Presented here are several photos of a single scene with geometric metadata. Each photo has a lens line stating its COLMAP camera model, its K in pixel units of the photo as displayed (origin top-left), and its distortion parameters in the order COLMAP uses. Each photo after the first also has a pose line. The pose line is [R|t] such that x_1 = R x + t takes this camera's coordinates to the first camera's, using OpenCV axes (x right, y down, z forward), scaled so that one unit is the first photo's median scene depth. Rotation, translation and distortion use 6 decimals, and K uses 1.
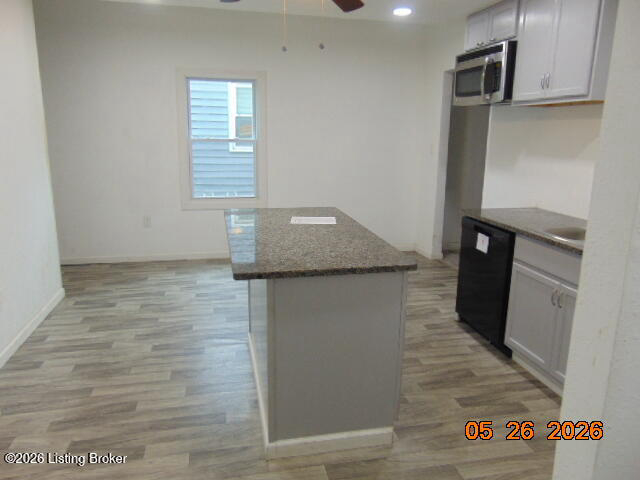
lens RADIAL K [[496.3, 0, 328.1], [0, 496.3, 239.6], [0, 0, 1]] dist [0.029496, 0.002301]
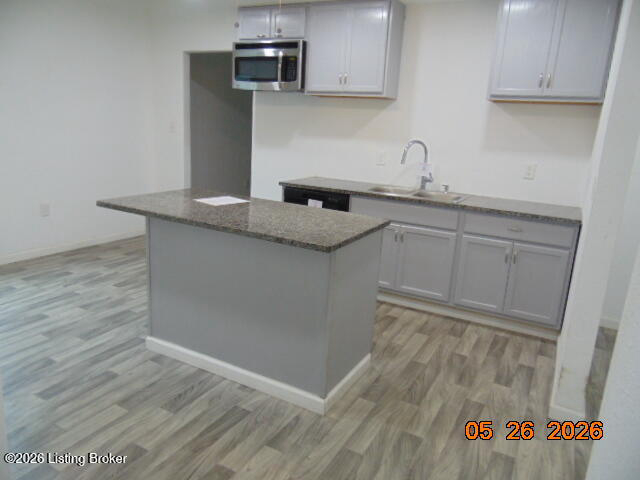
lens RADIAL K [[482.8, 0, 320.0], [0, 482.8, 240.0], [0, 0, 1]] dist [-0.004777, 0.054585]
pose [[0.657484, -0.168497, 0.734387, -0.545933], [0.123469, 0.985593, 0.115594, -0.045754], [-0.743284, 0.014672, 0.668815, 0.178086]]
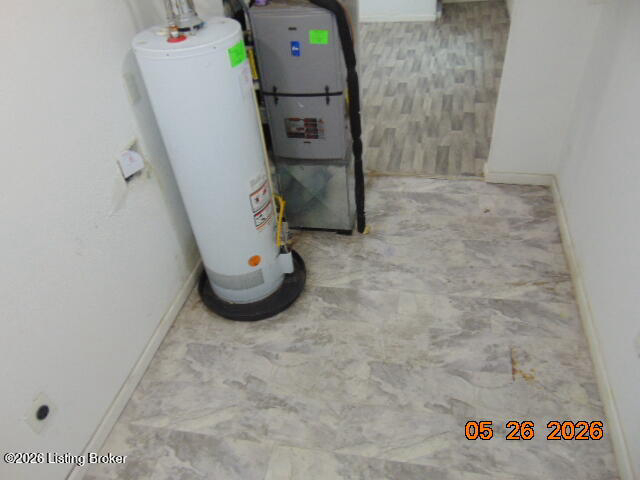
lens RADIAL K [[482.8, 0, 320.0], [0, 482.8, 240.0], [0, 0, 1]] dist [-0.004777, 0.054585]
pose [[-0.431298, 0.588409, -0.683928, 1.283218], [-0.131809, 0.708830, 0.692954, -0.486818], [0.892529, 0.389018, -0.228159, 1.565484]]
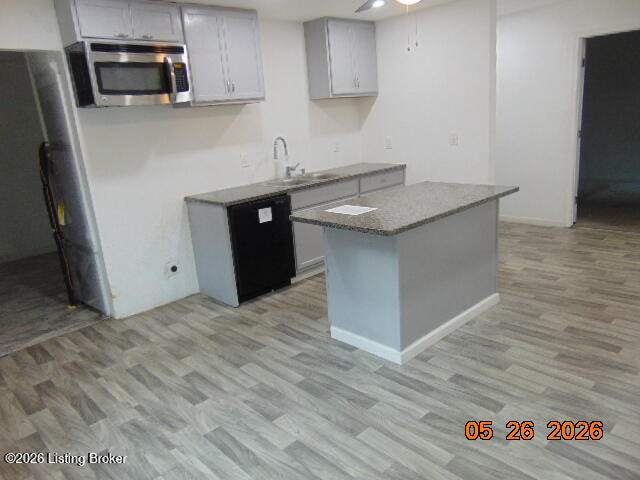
lens RADIAL K [[482.8, 0, 320.0], [0, 482.8, 240.0], [0, 0, 1]] dist [-0.004777, 0.054585]
pose [[-0.509397, -0.195211, 0.838097, -0.730440], [0.259718, 0.893637, 0.366005, -0.323192], [-0.820403, 0.404111, -0.404516, 1.333761]]
